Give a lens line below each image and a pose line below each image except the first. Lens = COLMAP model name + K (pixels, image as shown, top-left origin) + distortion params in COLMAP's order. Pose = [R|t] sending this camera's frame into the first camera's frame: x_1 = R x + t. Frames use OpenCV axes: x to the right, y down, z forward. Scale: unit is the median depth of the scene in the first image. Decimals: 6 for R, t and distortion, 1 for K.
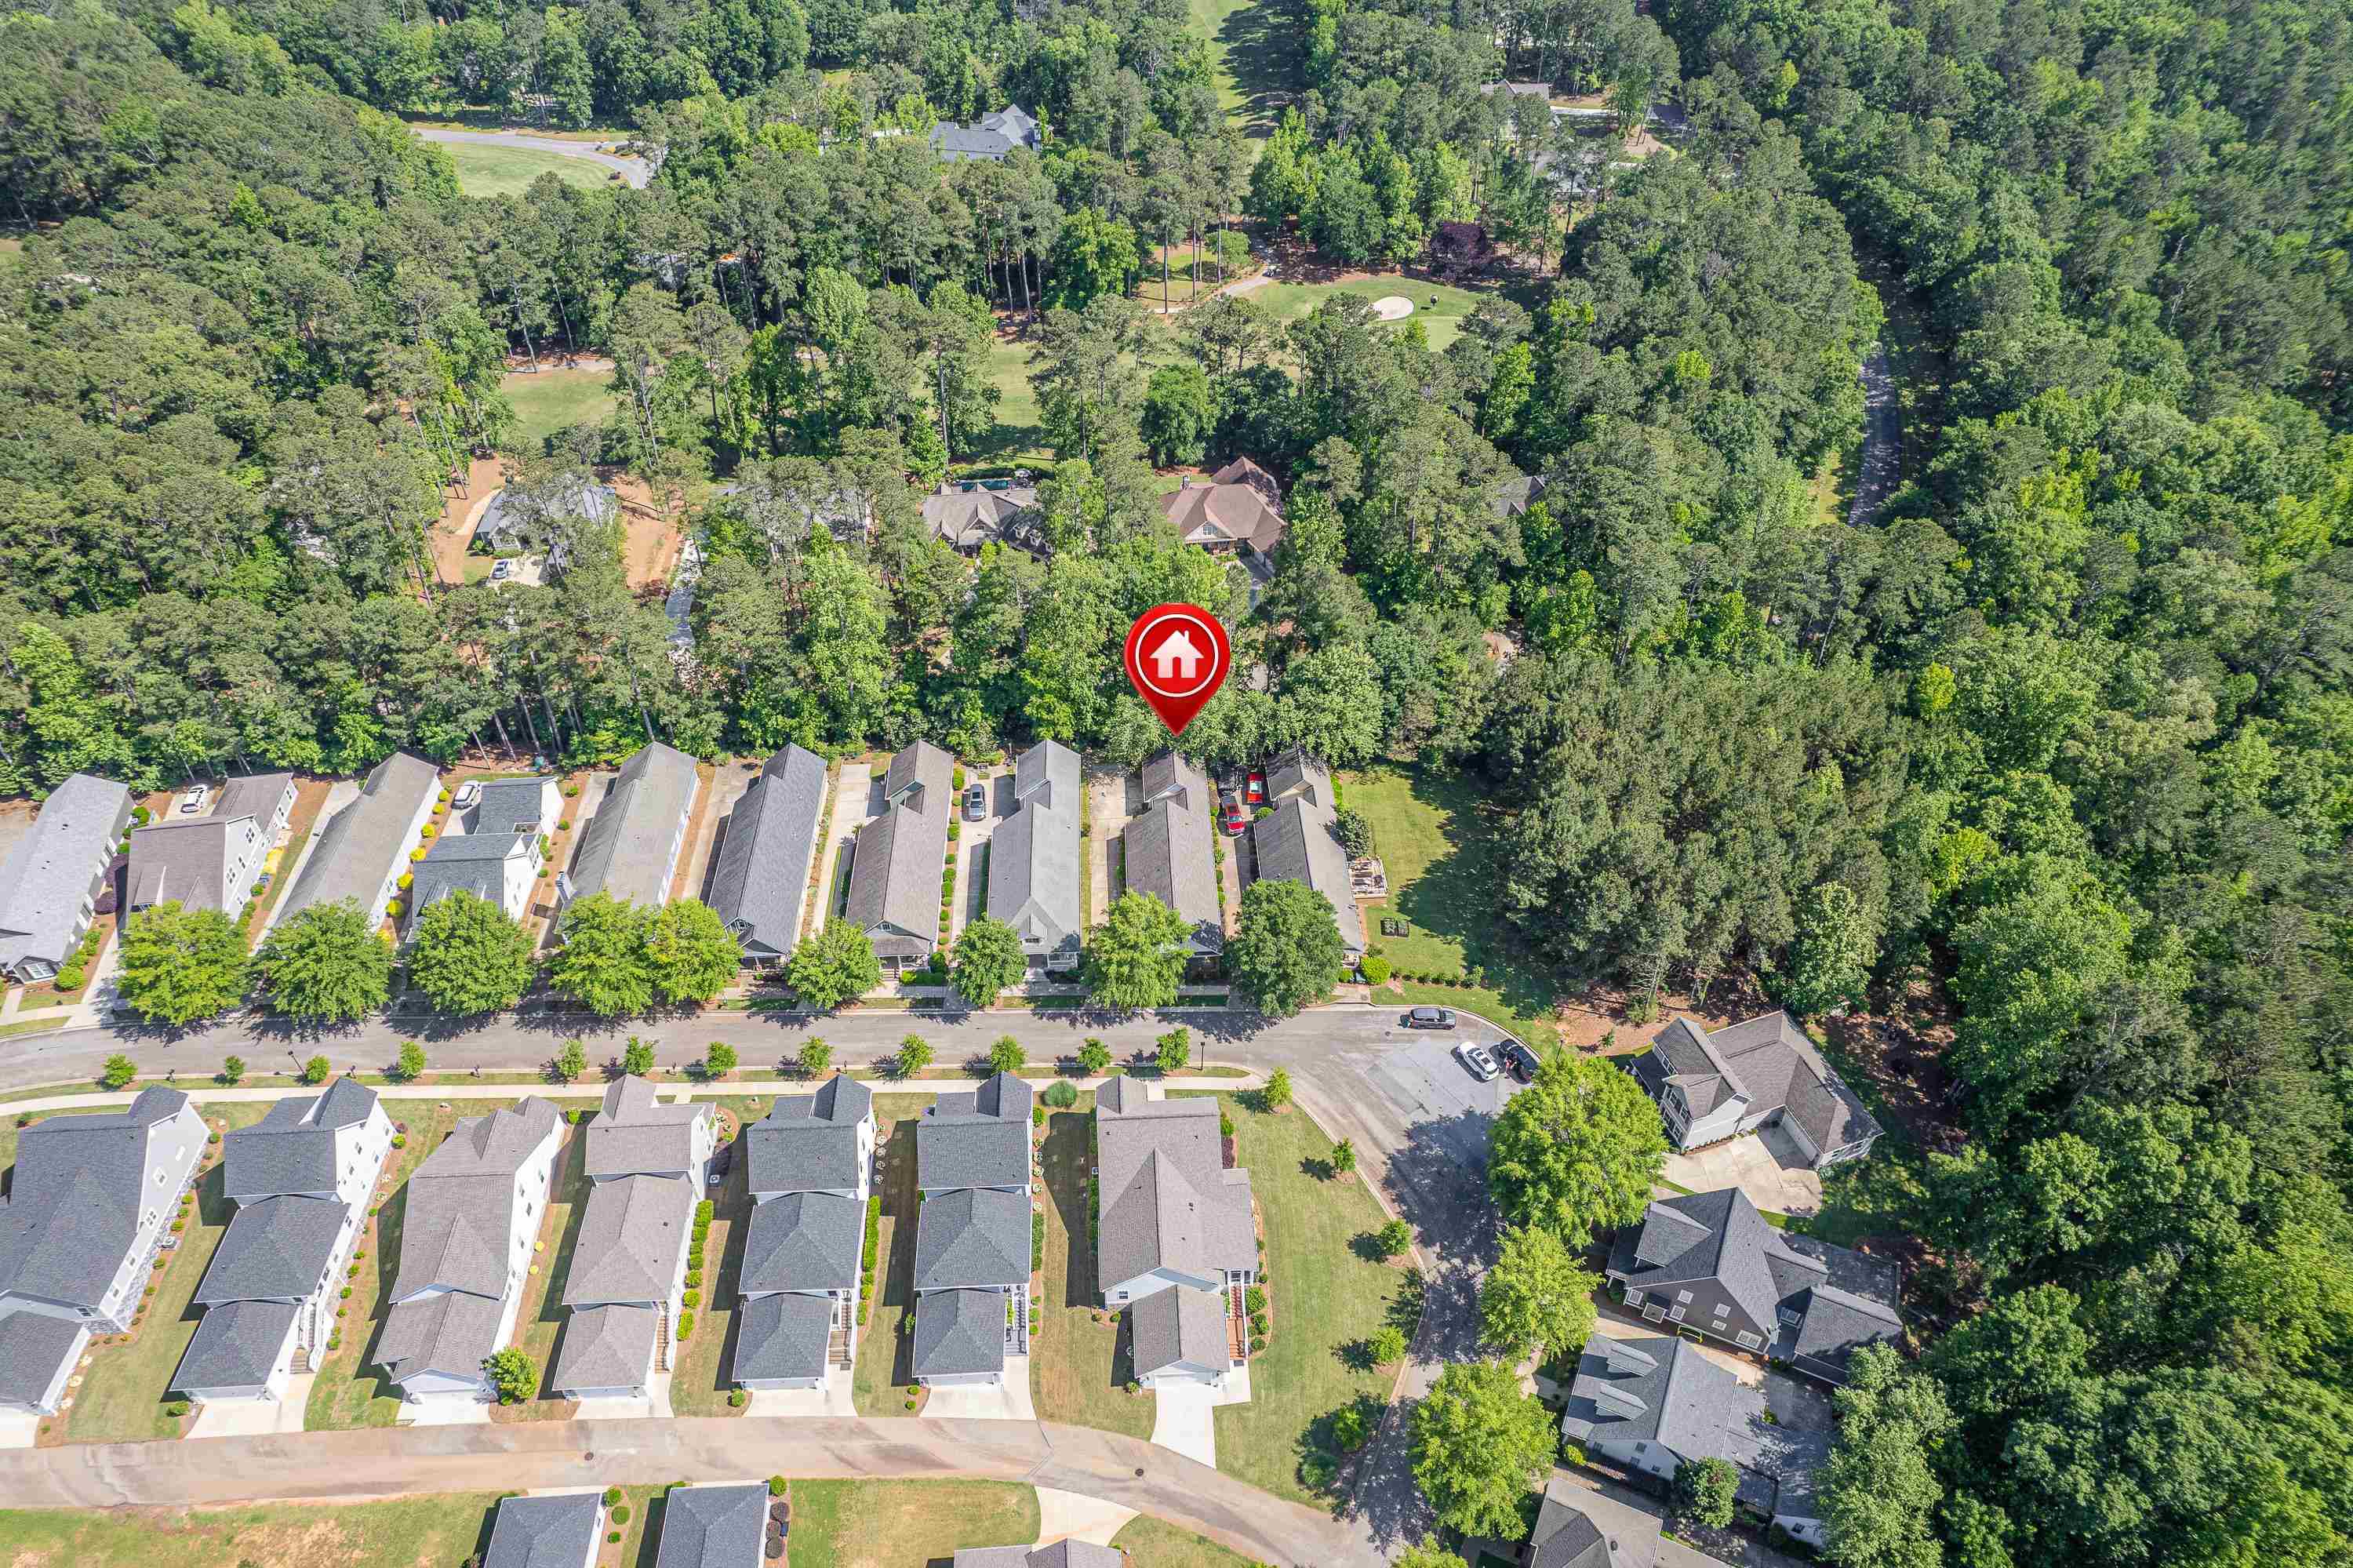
lens RADIAL K [[1509.0, 0, 1176.5], [0, 1509.0, 784.0], [0, 0, 1]] dist [-0.095766, 0.084286]
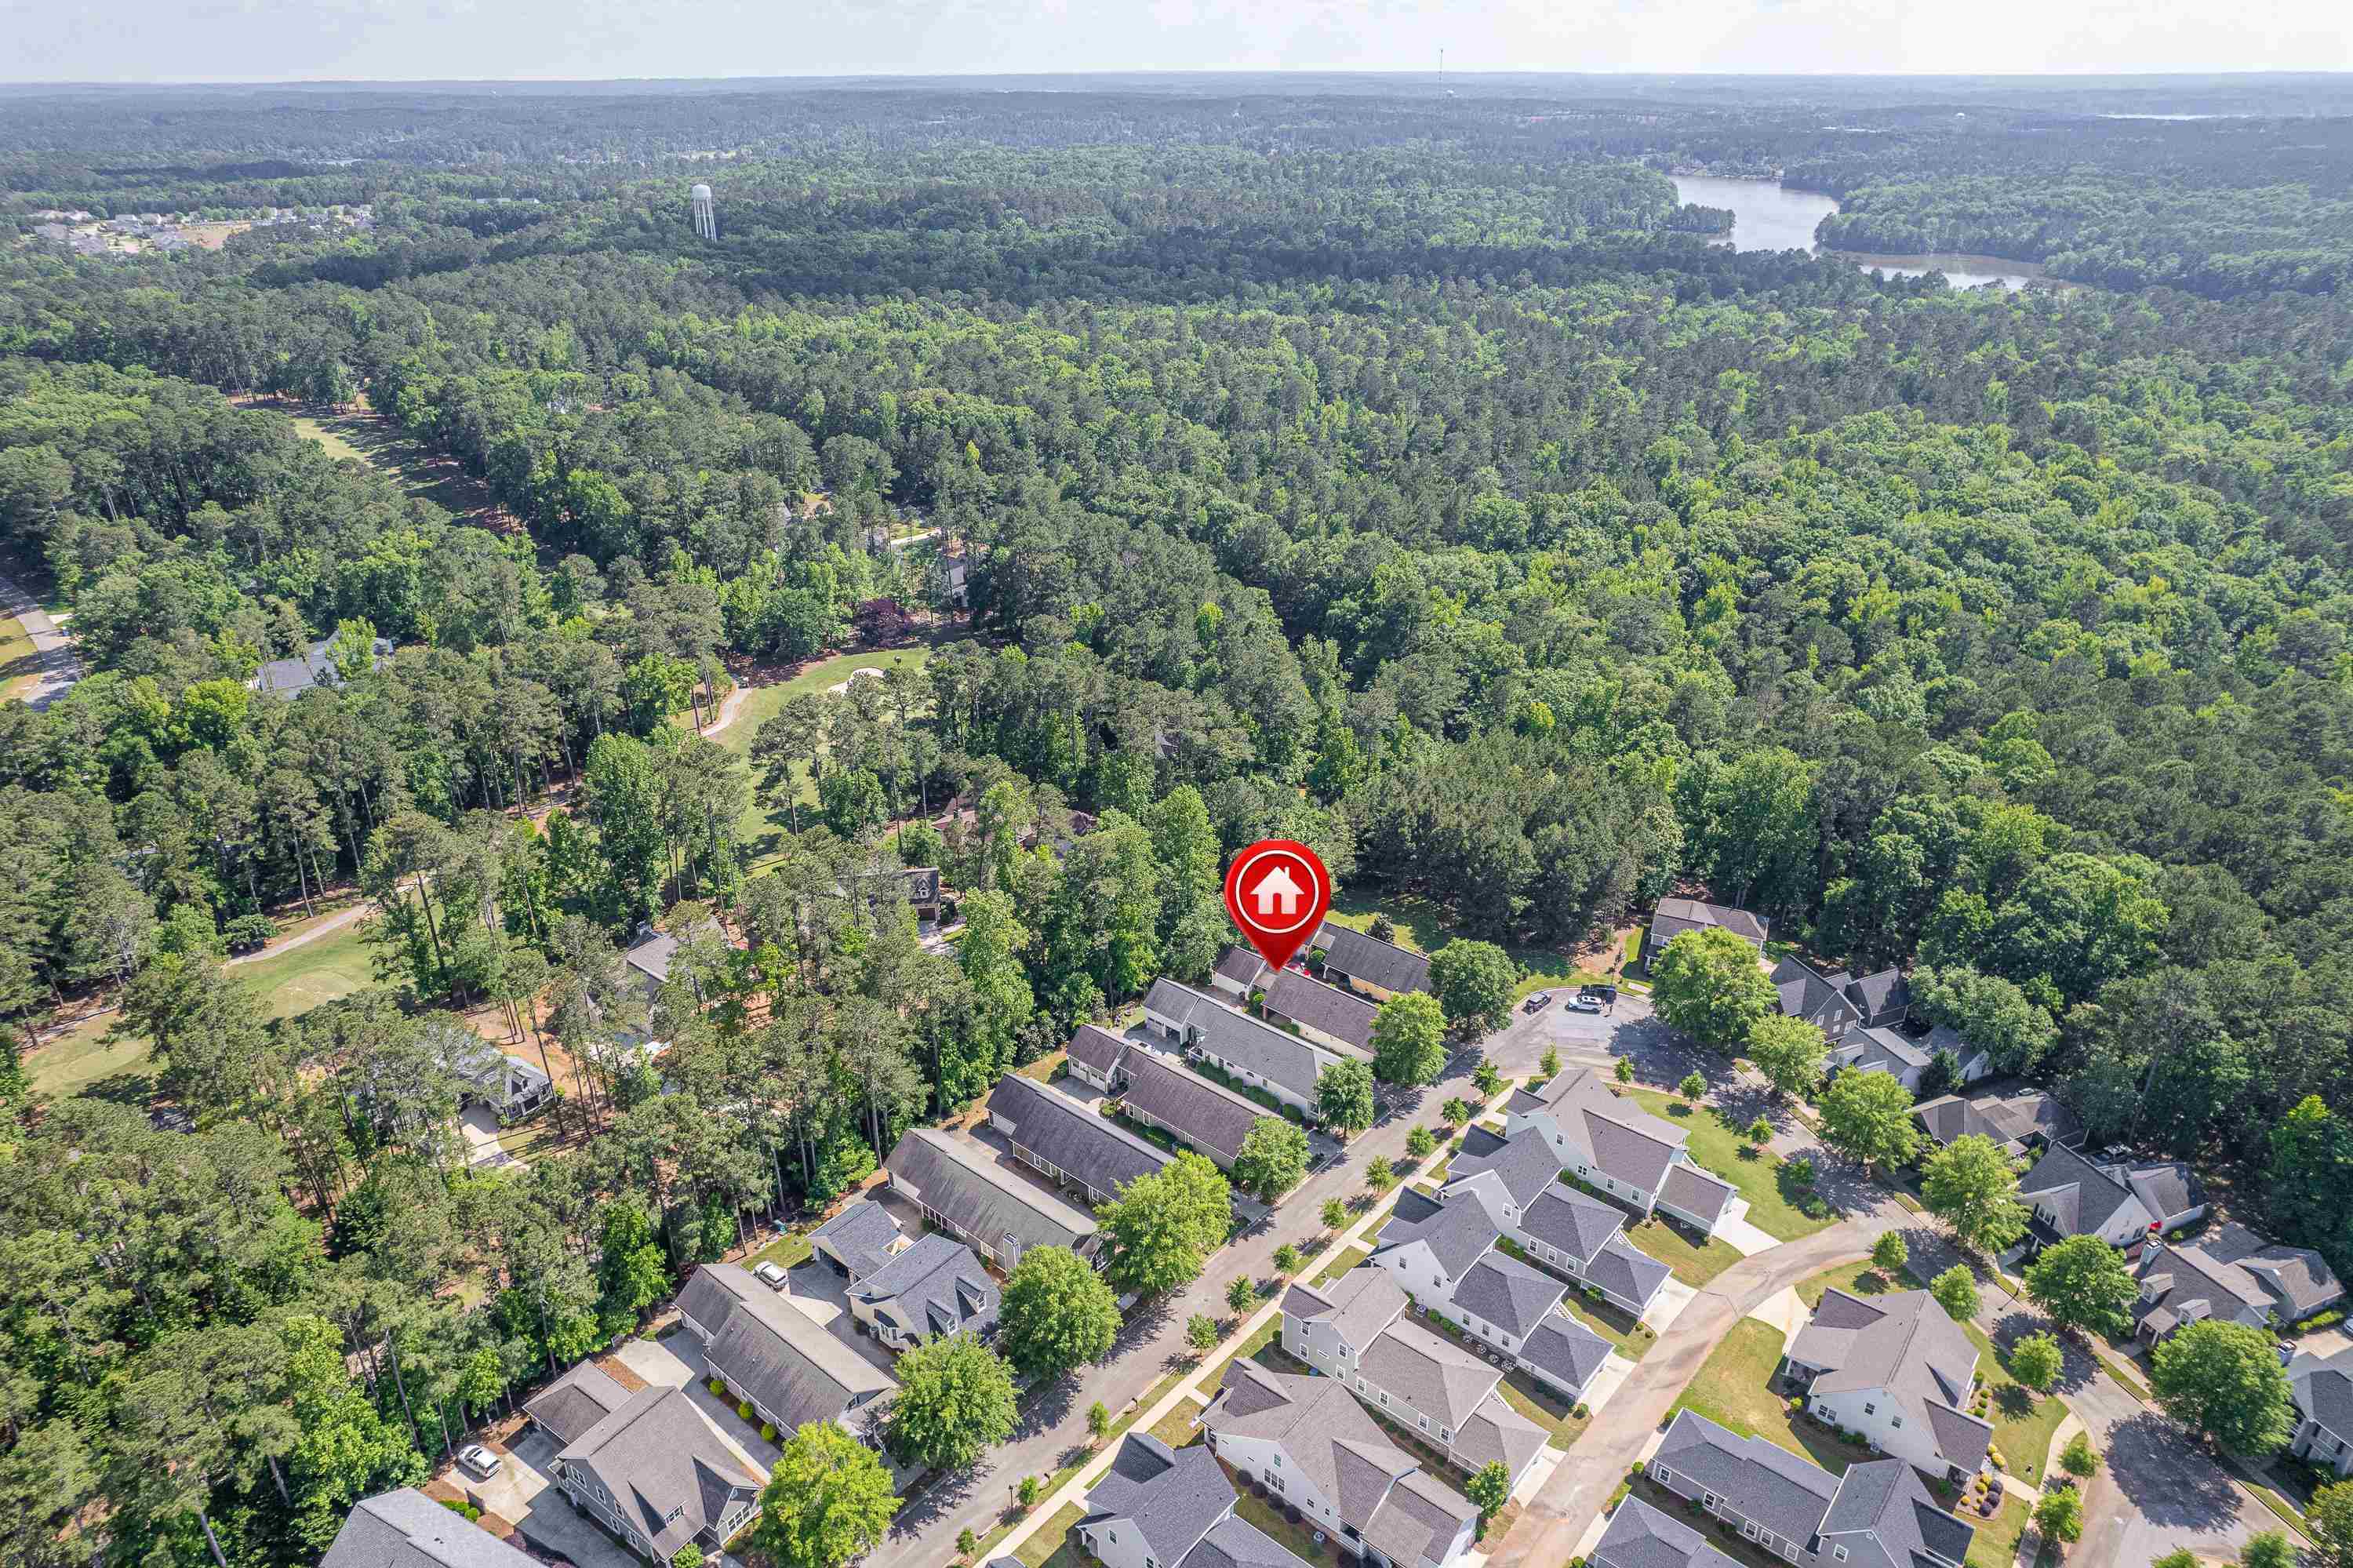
lens RADIAL K [[1509.0, 0, 1176.5], [0, 1509.0, 784.0], [0, 0, 1]] dist [-0.095766, 0.084286]
pose [[0.677864, -0.314027, 0.664746, -0.812987], [0.488850, 0.867865, -0.088517, -0.050644], [-0.549113, 0.384964, 0.741807, 0.079221]]
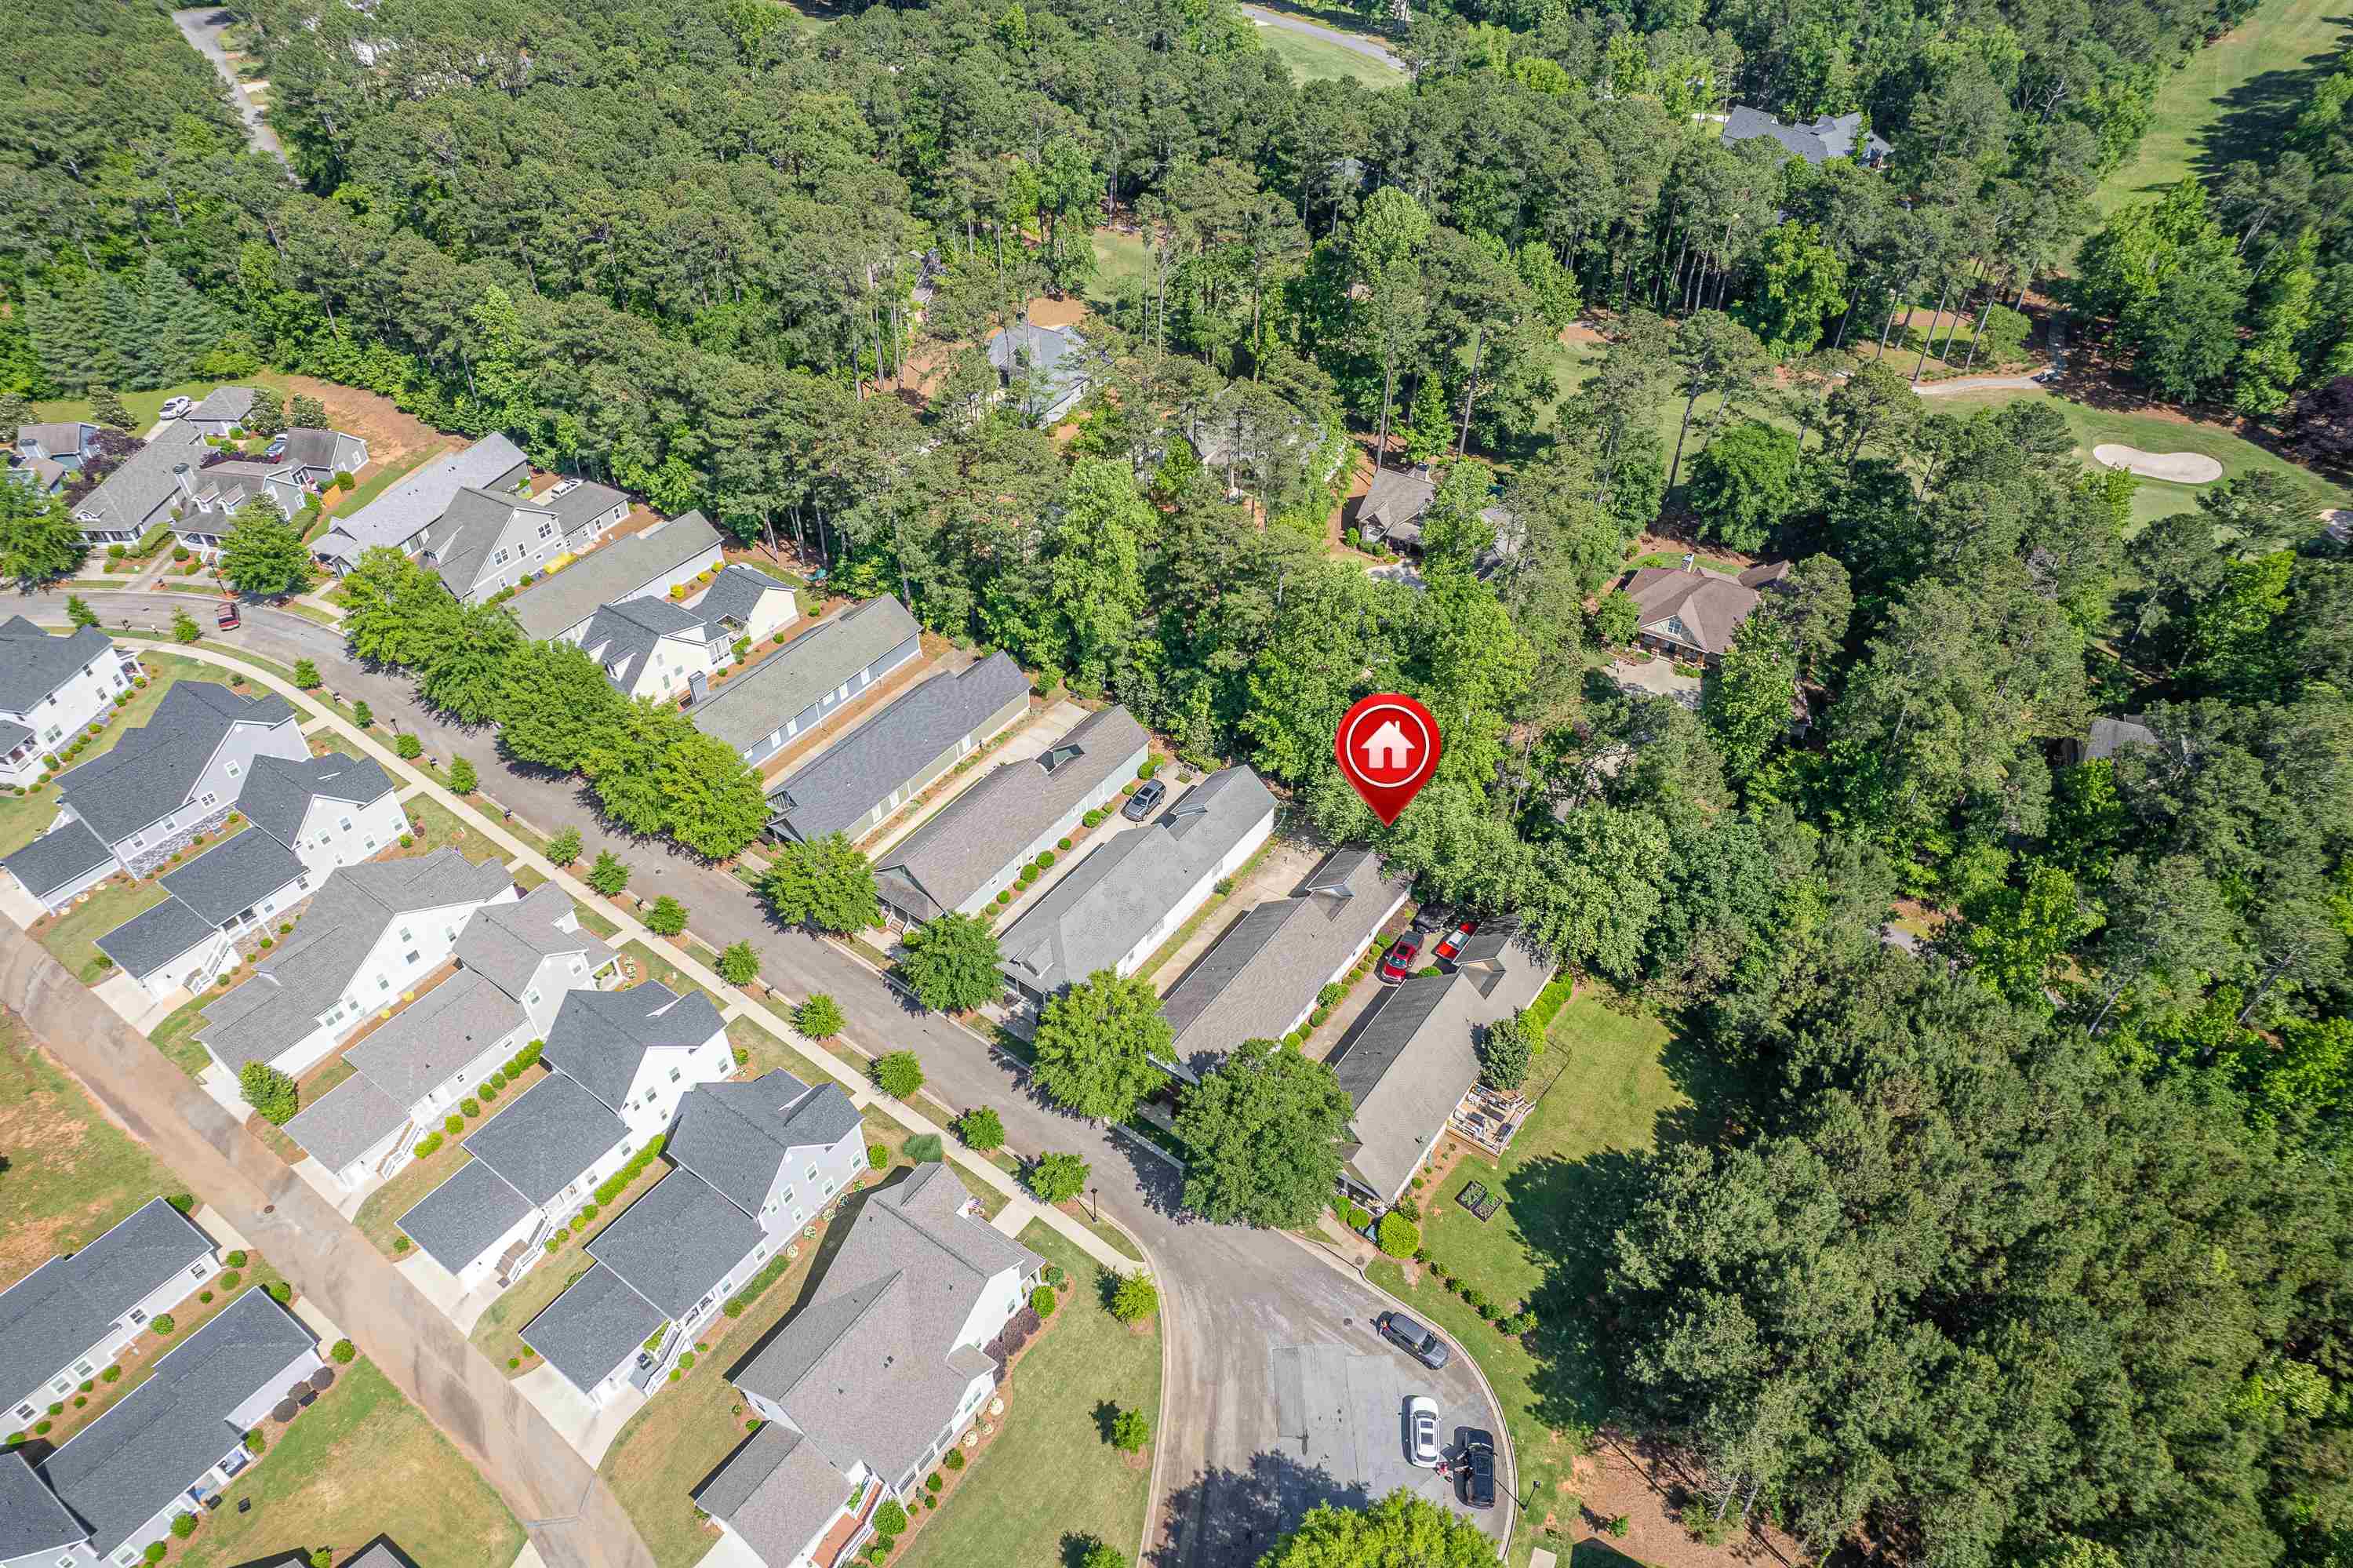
lens RADIAL K [[1509.0, 0, 1176.5], [0, 1509.0, 784.0], [0, 0, 1]] dist [-0.095766, 0.084286]
pose [[0.781495, 0.409741, -0.470508, 0.270933], [-0.412805, 0.905034, 0.102494, -0.089258], [0.467822, 0.114130, 0.876423, 0.288729]]
